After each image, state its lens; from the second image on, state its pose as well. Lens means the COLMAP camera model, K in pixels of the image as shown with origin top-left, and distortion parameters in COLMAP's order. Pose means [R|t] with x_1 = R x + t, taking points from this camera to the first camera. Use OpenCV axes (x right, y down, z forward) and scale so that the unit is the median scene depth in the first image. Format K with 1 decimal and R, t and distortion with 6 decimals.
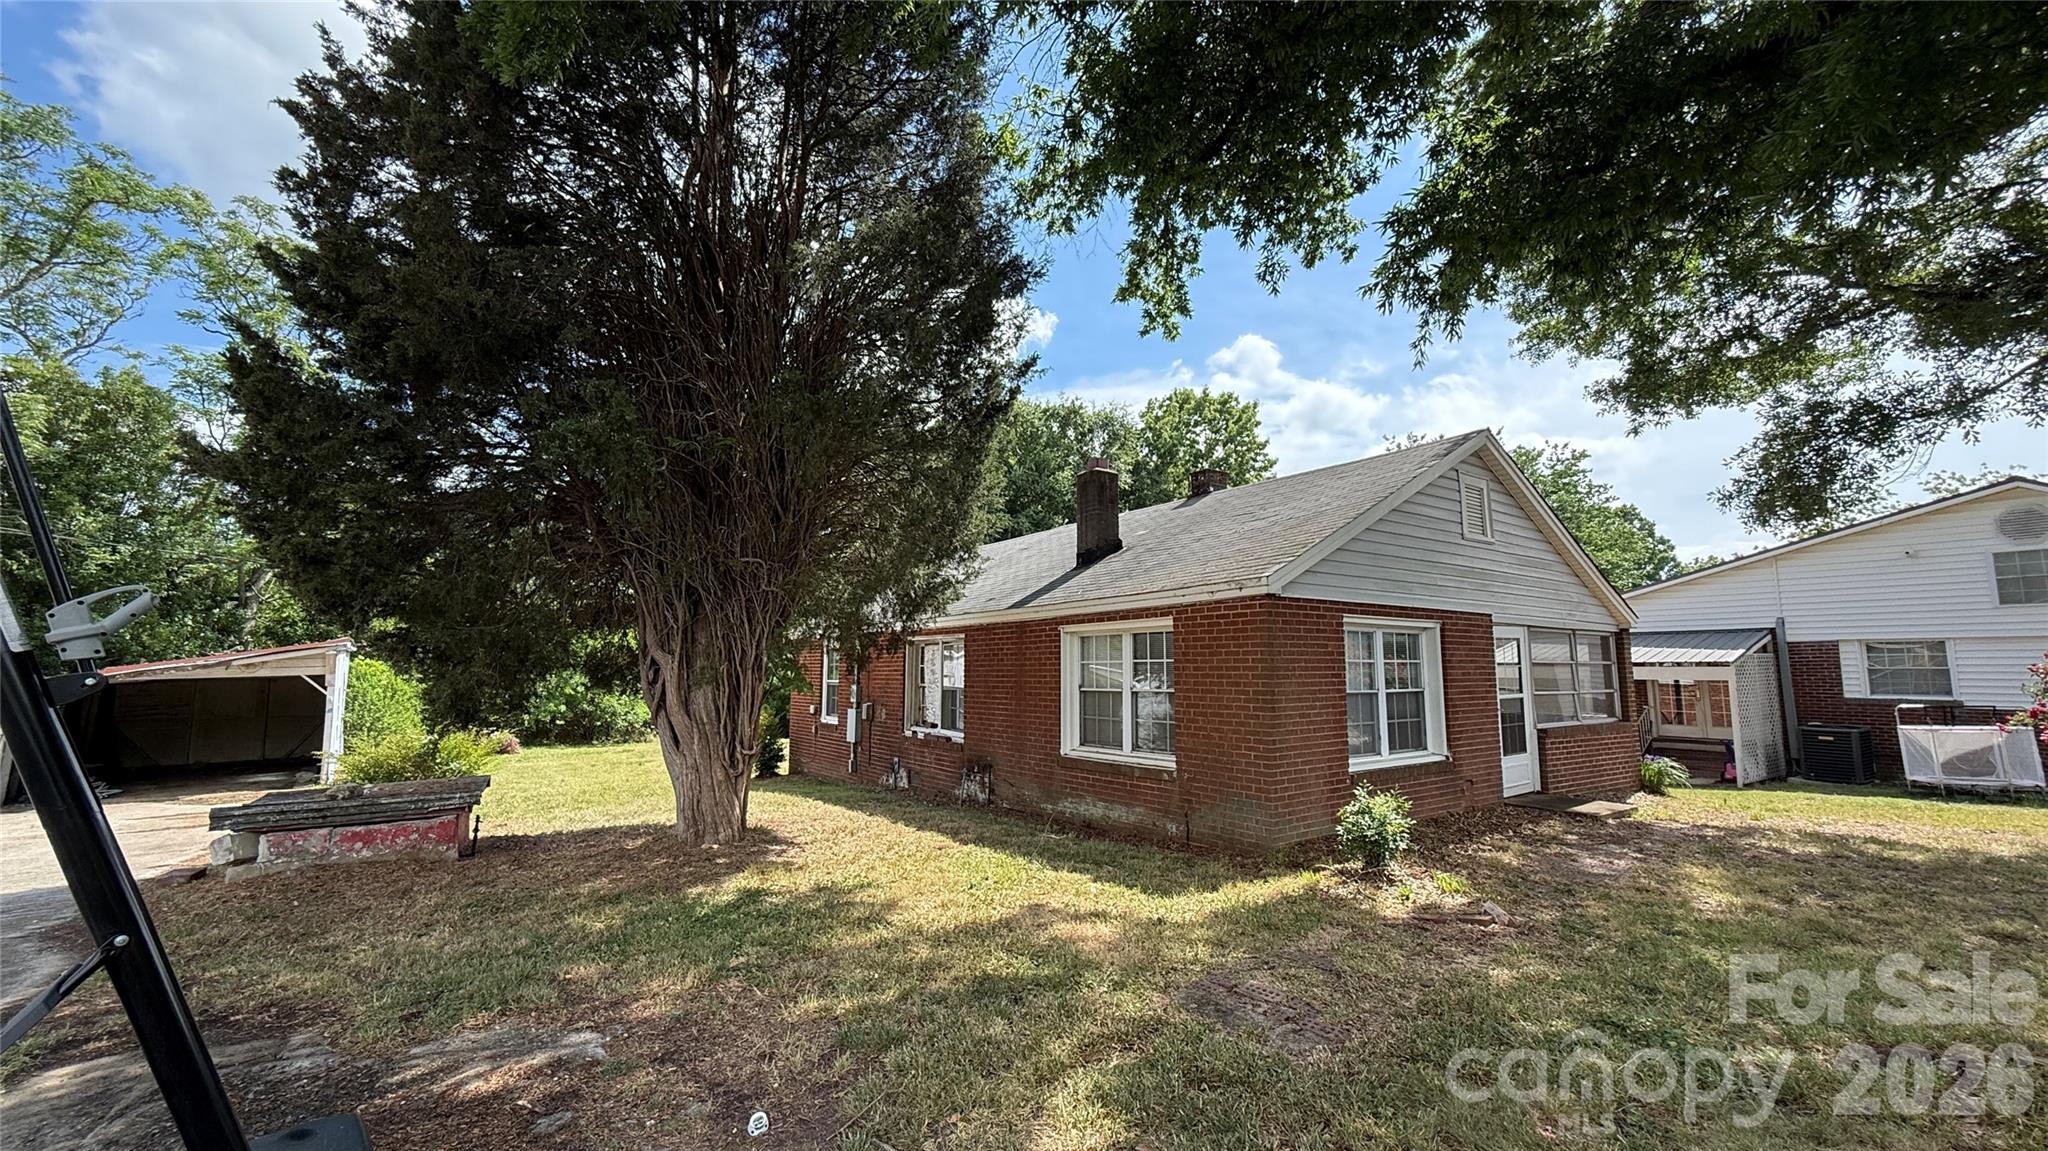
lens RADIAL K [[820.3, 0, 1030.5], [0, 820.3, 578.6], [0, 0, 1]] dist [0.000925, 0.000853]
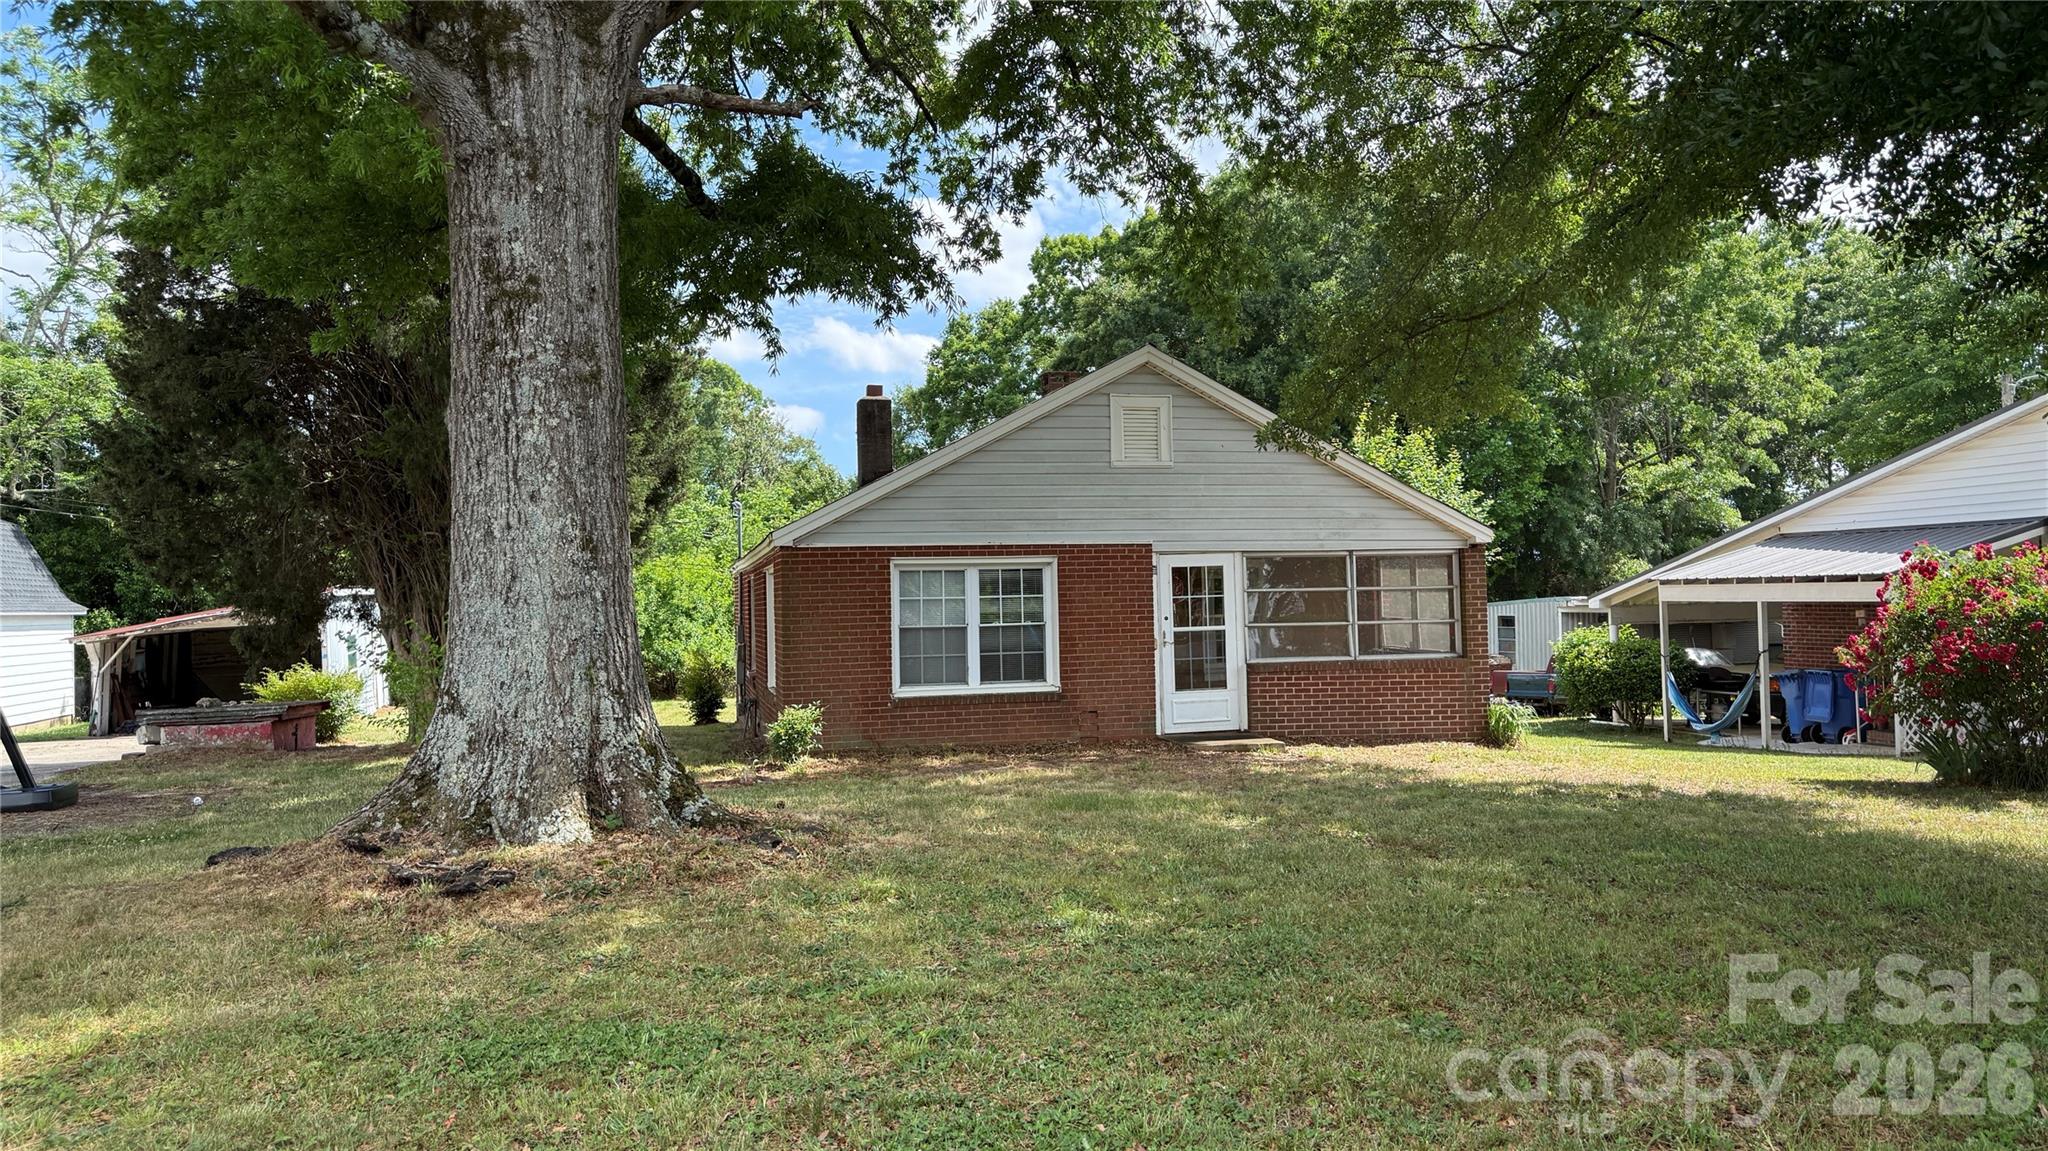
lens RADIAL K [[1463.0, 0, 1029.5], [0, 1463.0, 577.0], [0, 0, 1]] dist [0.070021, -0.073350]
pose [[0.927422, -0.025784, -0.373127, 0.921626], [0.062522, 0.994271, 0.086693, -0.063923], [0.368755, -0.103730, 0.923721, -0.541738]]
